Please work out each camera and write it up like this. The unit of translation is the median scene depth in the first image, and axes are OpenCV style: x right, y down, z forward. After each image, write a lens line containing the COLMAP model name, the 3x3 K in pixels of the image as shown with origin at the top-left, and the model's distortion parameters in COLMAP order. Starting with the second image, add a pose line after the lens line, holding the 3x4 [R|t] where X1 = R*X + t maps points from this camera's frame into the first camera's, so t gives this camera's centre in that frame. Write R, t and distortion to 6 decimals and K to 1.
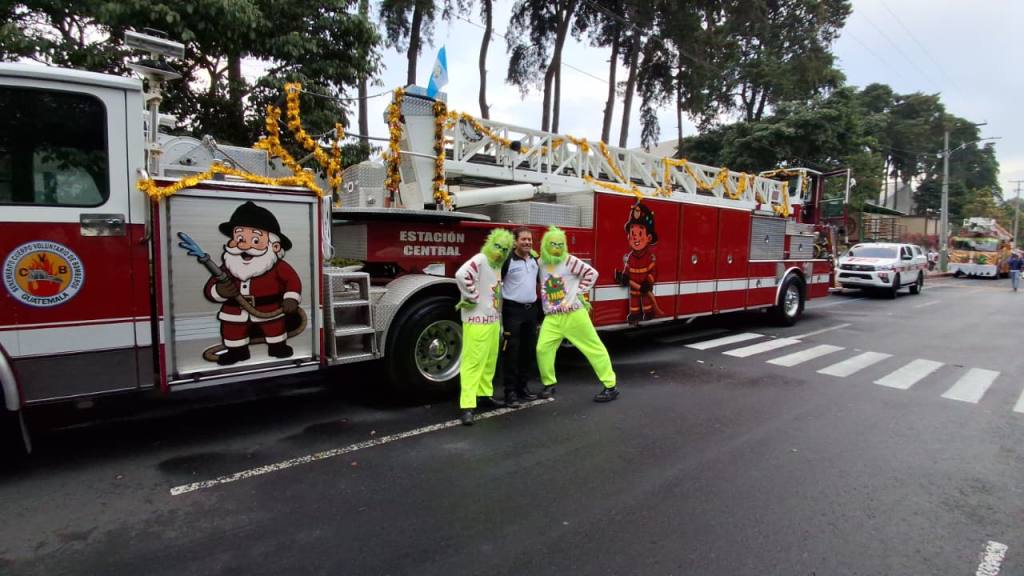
lens RADIAL K [[585.2, 0, 512.0], [0, 585.2, 288.0], [0, 0, 1]] dist [0.000127, -0.000126]
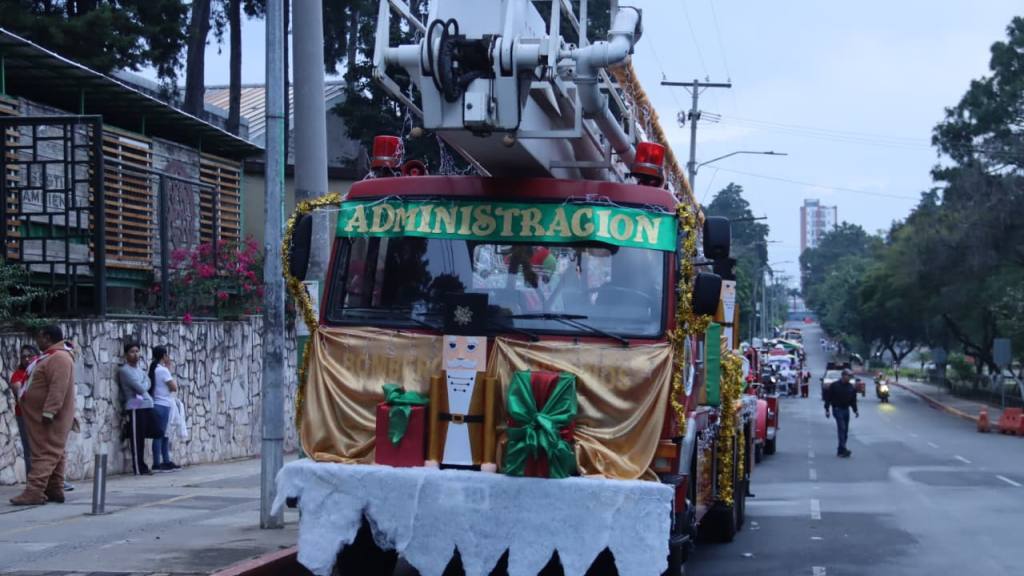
lens RADIAL K [[832.2, 0, 512.0], [0, 832.2, 288.0], [0, 0, 1]] dist [0.000337, 0.000021]
pose [[0.857742, 0.023883, 0.513526, 0.459081], [0.035638, 0.993755, -0.105743, -0.035677], [-0.512844, 0.109001, 0.851534, 0.558142]]
